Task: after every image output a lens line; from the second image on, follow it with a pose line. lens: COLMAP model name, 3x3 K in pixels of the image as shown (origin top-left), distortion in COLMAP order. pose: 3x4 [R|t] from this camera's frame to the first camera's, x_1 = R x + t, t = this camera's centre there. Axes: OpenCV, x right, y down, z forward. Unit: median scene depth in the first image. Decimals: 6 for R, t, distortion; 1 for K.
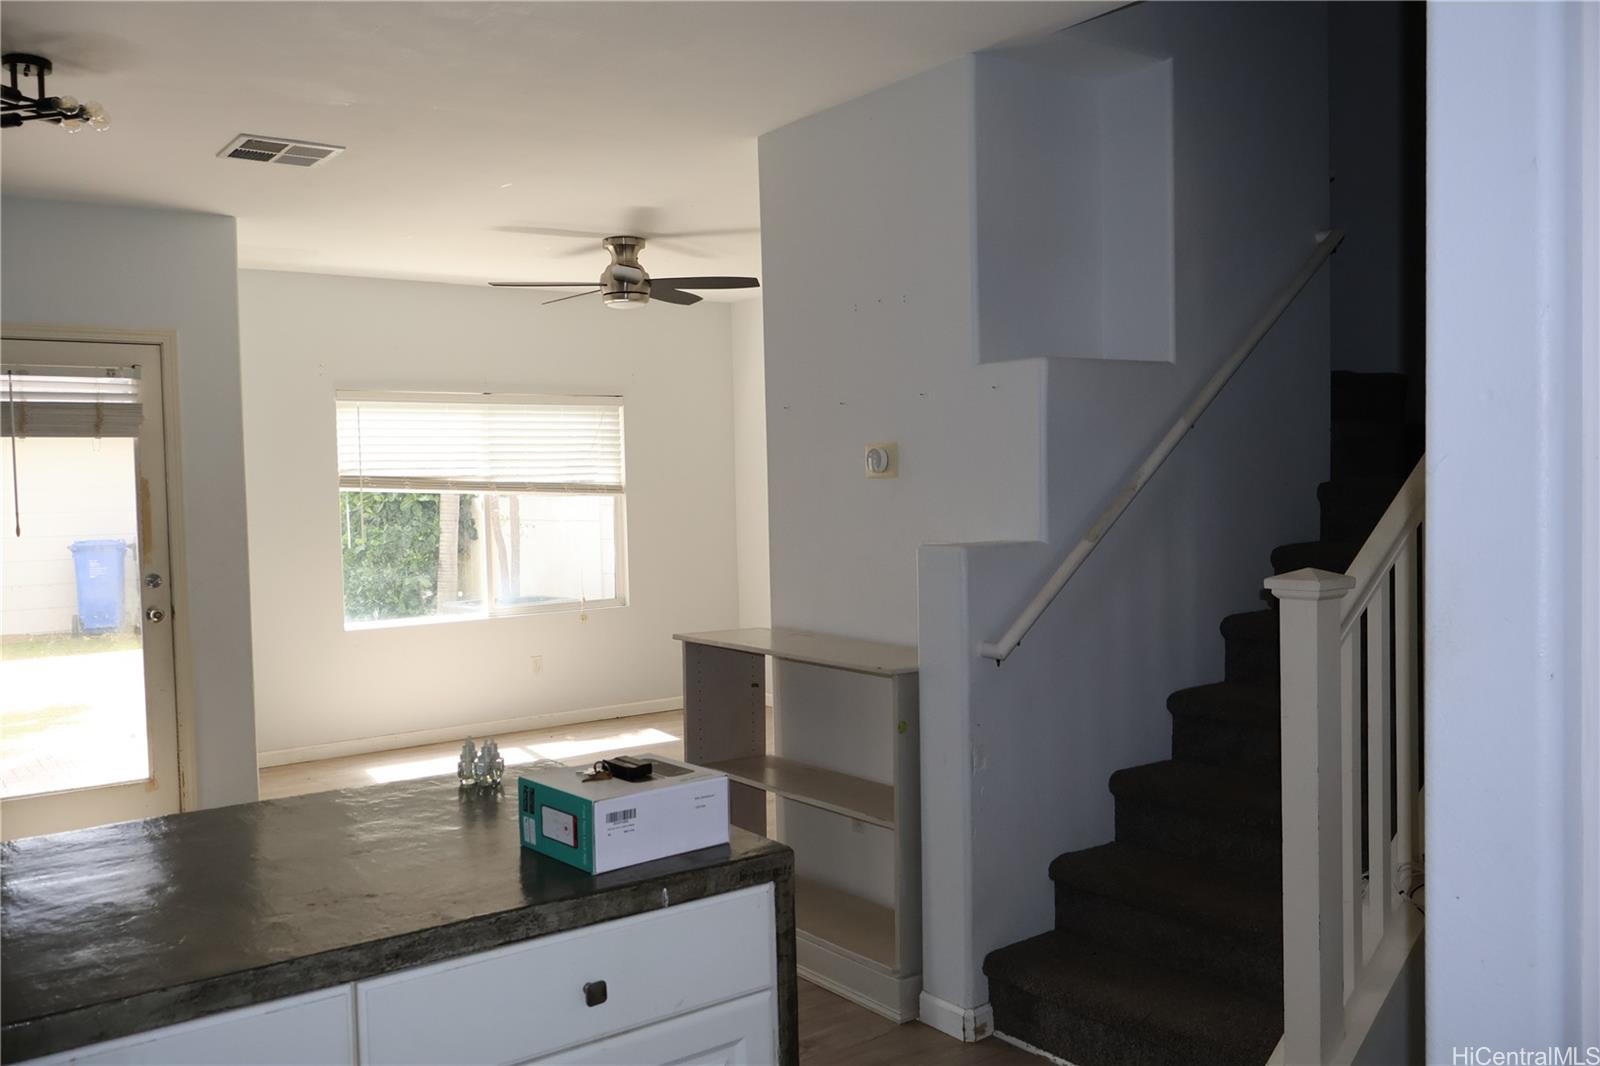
lens RADIAL K [[1327.3, 0, 800.0], [0, 1327.3, 533.0], [0, 0, 1]] dist [-0.009287, 0.015177]
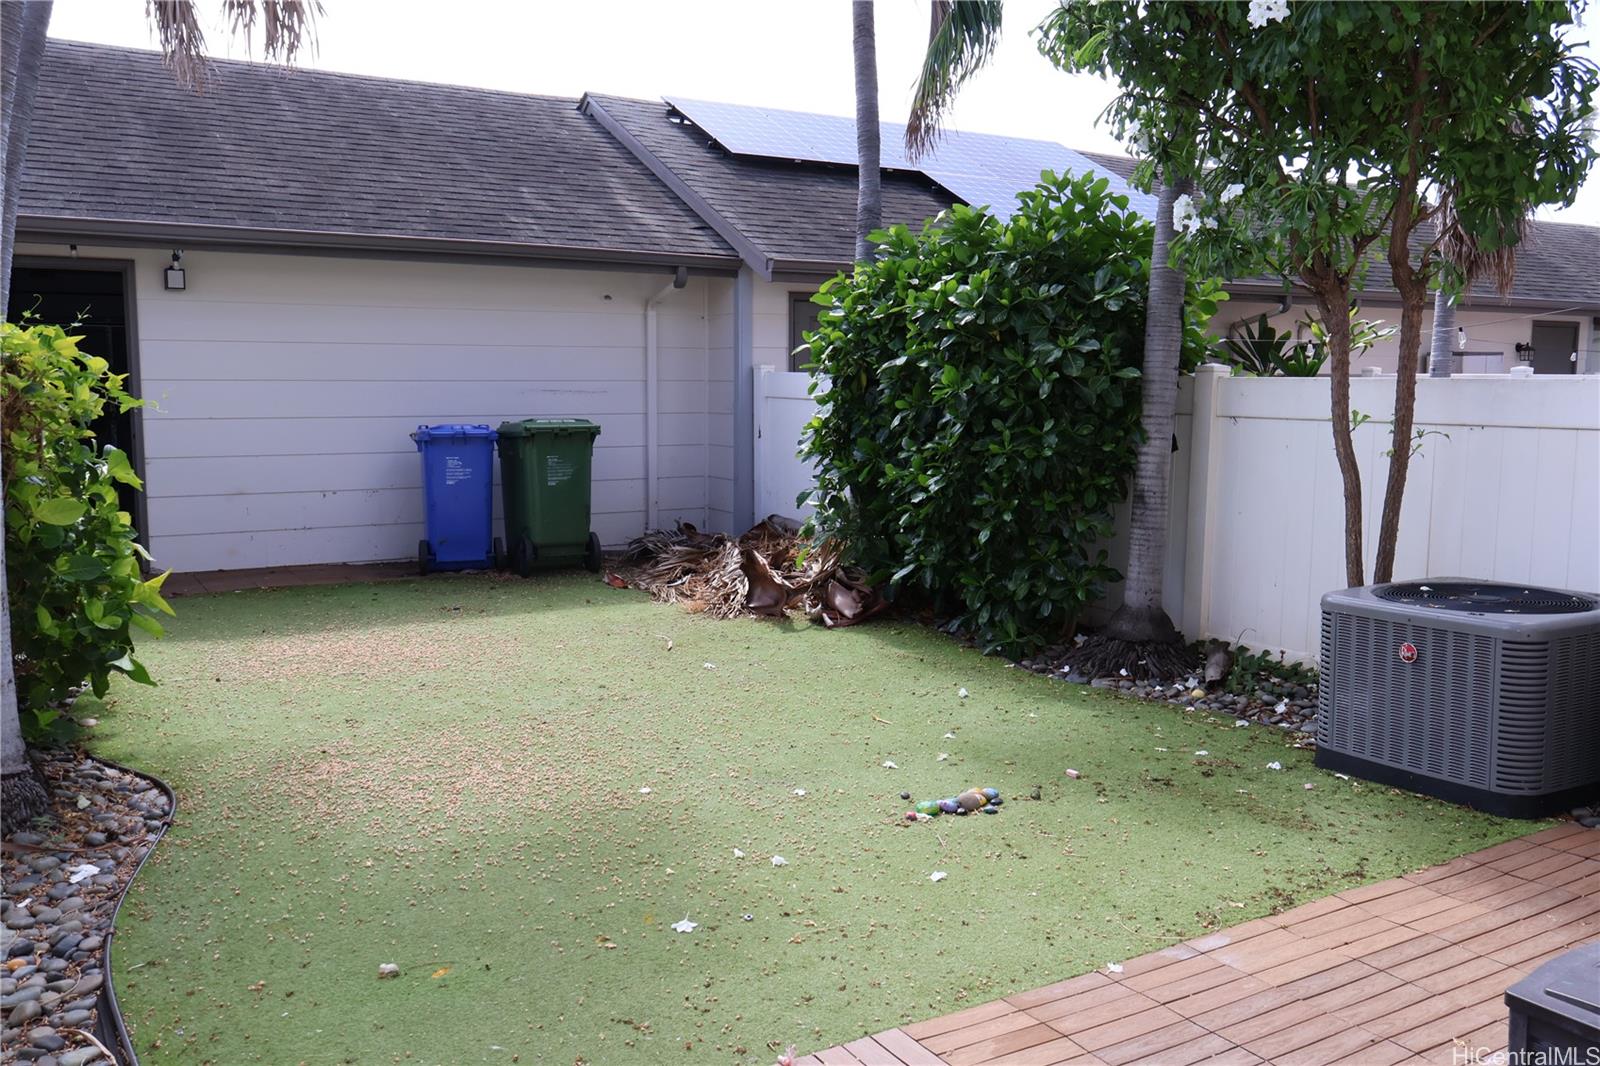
lens RADIAL K [[1327.3, 0, 800.0], [0, 1327.3, 533.0], [0, 0, 1]] dist [-0.009287, 0.015177]
pose [[0.995033, 0.041313, -0.090570, -0.683722], [-0.033482, 0.995703, 0.086341, -0.007799], [0.093748, -0.082880, 0.992140, 0.842076]]
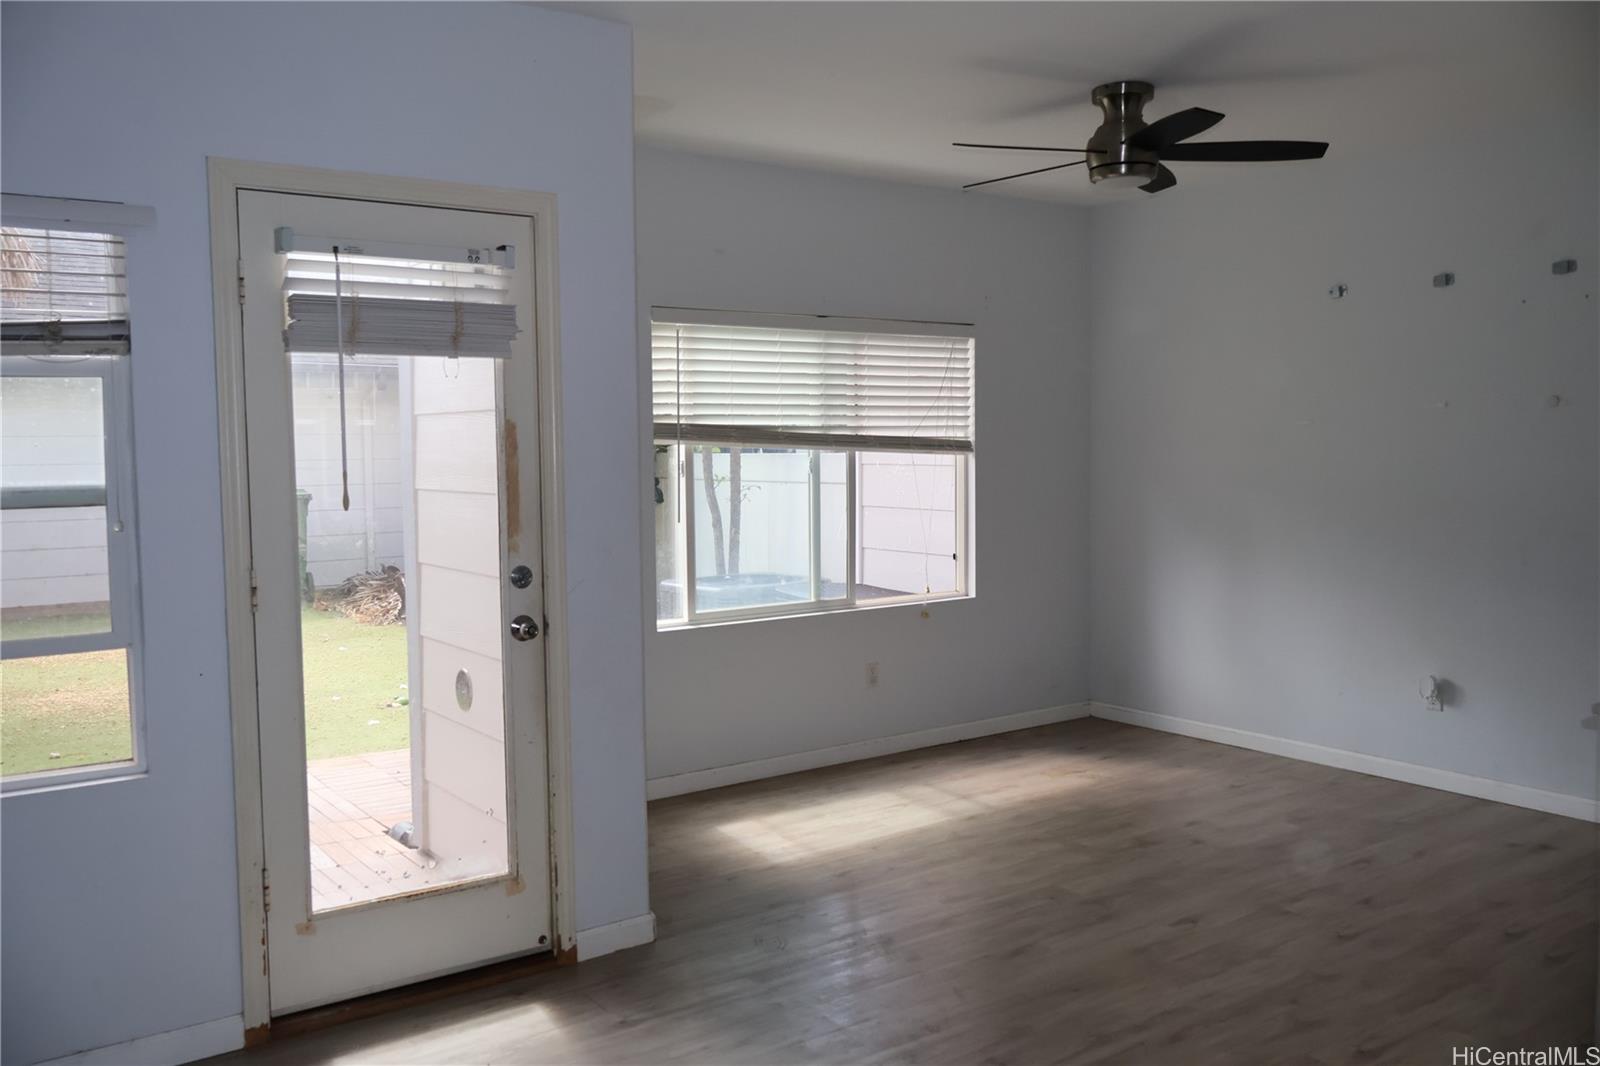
lens RADIAL K [[1343.1, 0, 800.0], [0, 1343.1, 533.0], [0, 0, 1]] dist [0.004026, 0.007048]
pose [[0.999802, 0.013847, -0.014312, -0.291537], [-0.013392, 0.999417, 0.031420, -0.007759], [0.014739, -0.031222, 0.999404, 0.288565]]
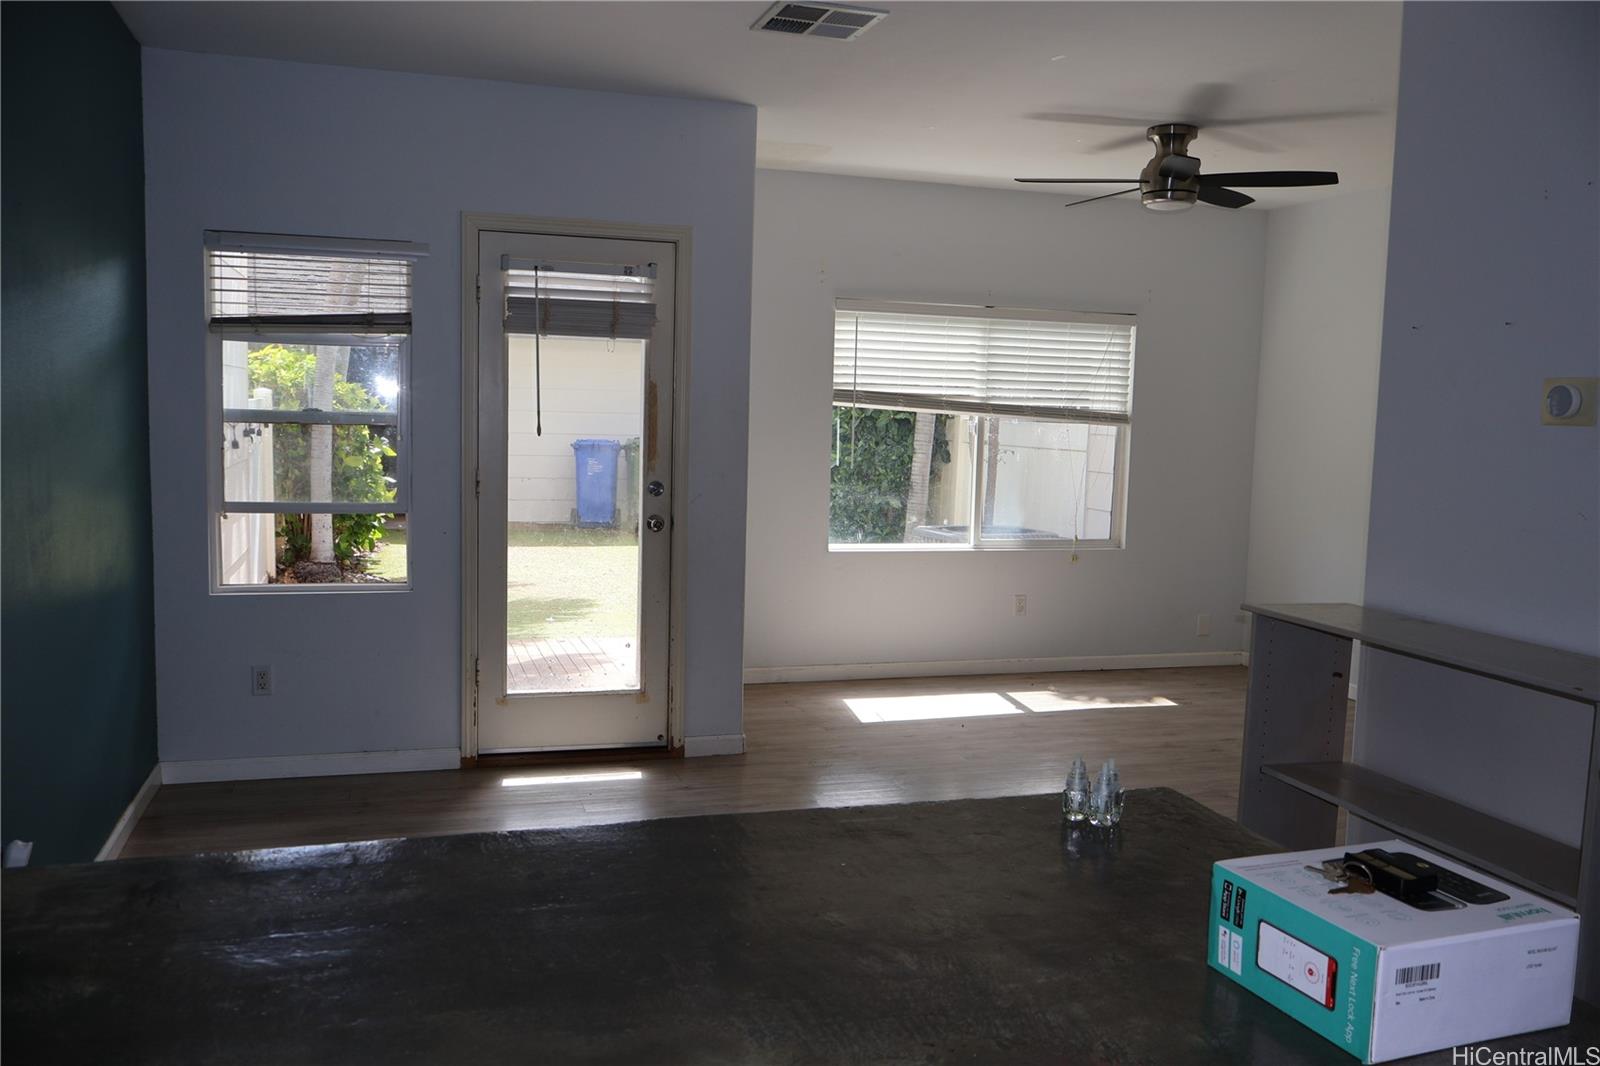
lens RADIAL K [[1327.3, 0, 800.0], [0, 1327.3, 533.0], [0, 0, 1]] dist [-0.009287, 0.015177]
pose [[0.943920, 0.080524, -0.320203, -0.065169], [-0.062311, 0.995823, 0.066742, -0.002804], [0.324240, -0.043047, 0.944995, 0.101101]]
